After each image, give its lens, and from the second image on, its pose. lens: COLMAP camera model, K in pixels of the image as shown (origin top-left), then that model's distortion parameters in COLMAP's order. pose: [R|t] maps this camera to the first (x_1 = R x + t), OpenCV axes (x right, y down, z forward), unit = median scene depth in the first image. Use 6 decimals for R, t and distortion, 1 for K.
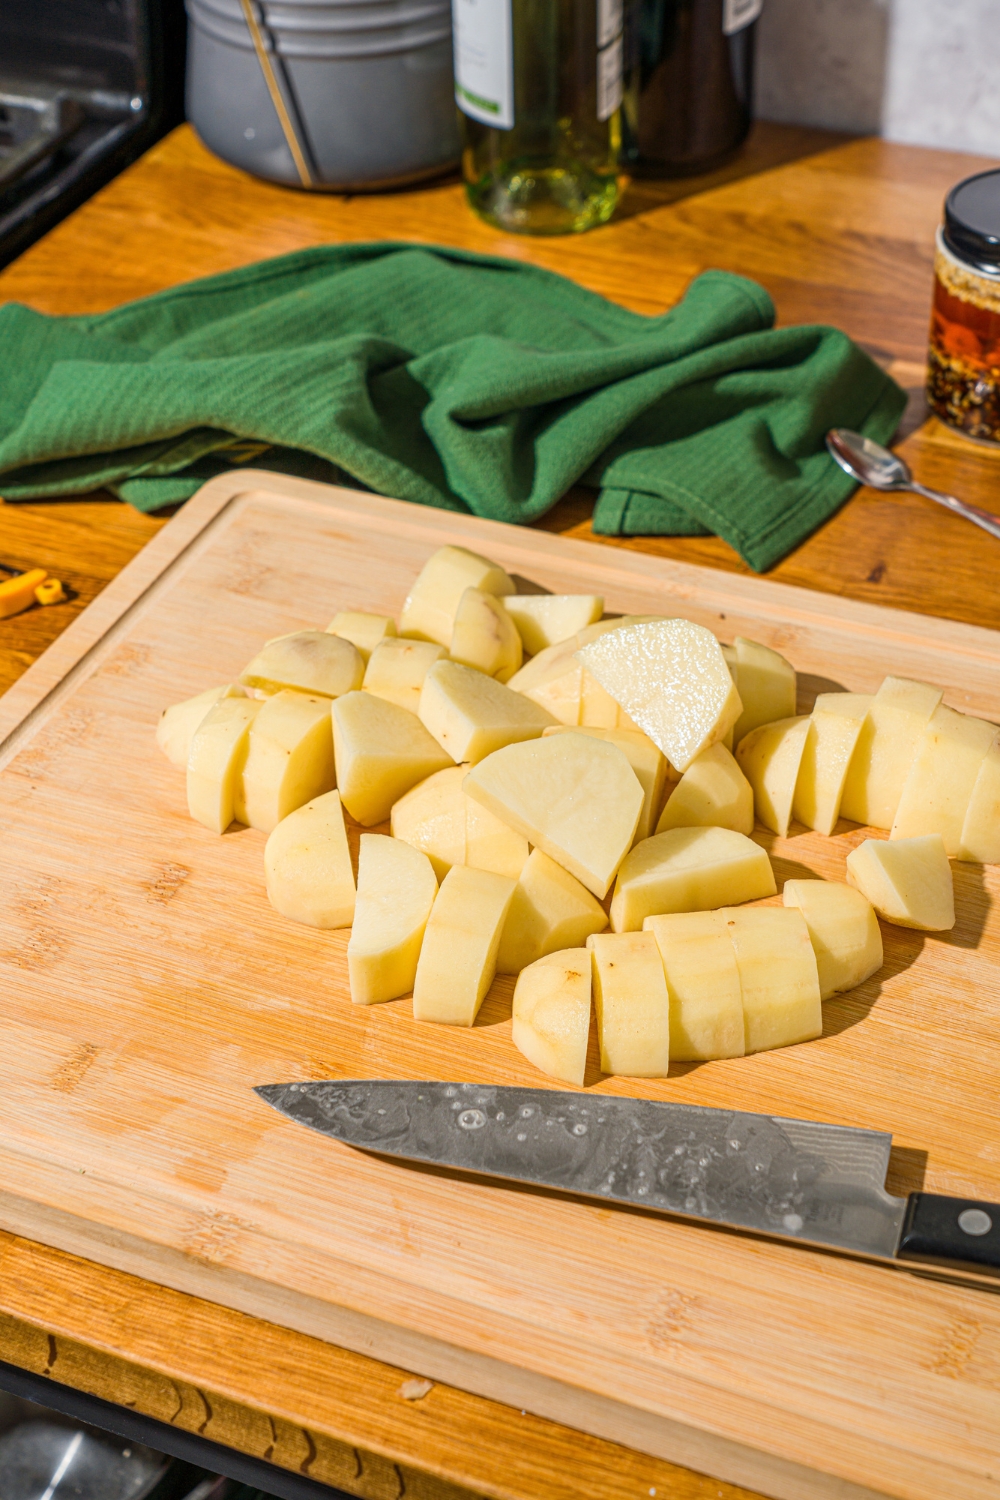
lens RADIAL K [[2488.1, 0, 500.0], [0, 2488.1, 750.0], [0, 0, 1]] dist [-0.007691, 0.162086]
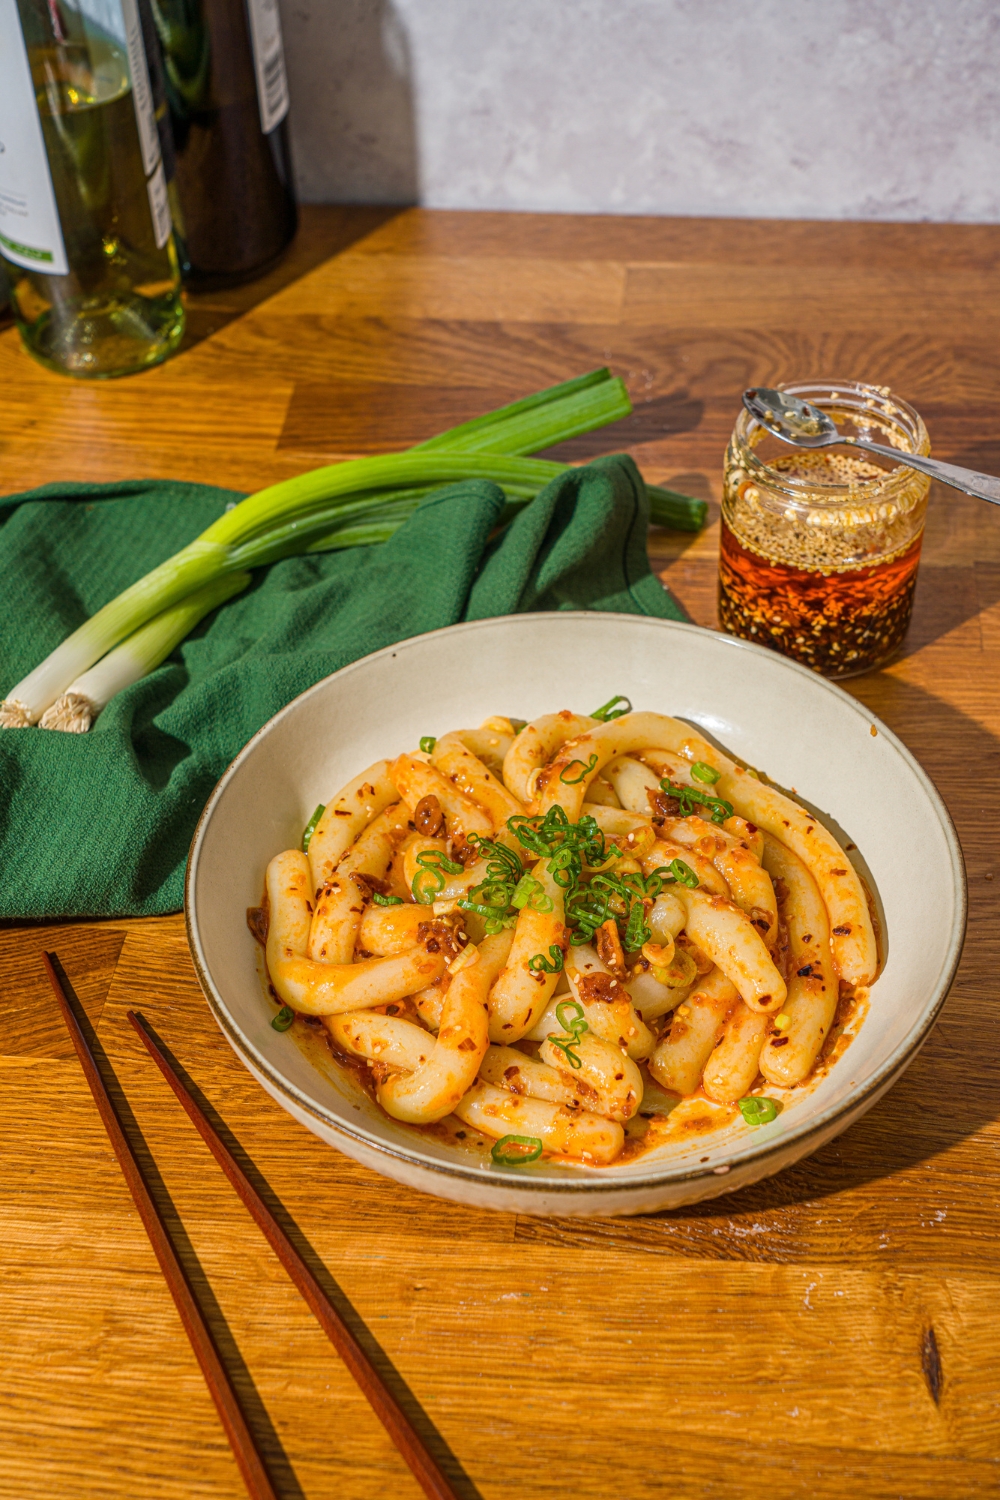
lens RADIAL K [[2036.3, 0, 500.0], [0, 2036.3, 750.0], [0, 0, 1]] dist [0.016793, 0.036442]
pose [[0.949919, -0.213534, 0.228161, -0.061465], [0.193774, 0.975300, 0.106024, -0.139890], [-0.245165, -0.056503, 0.967833, 0.229901]]
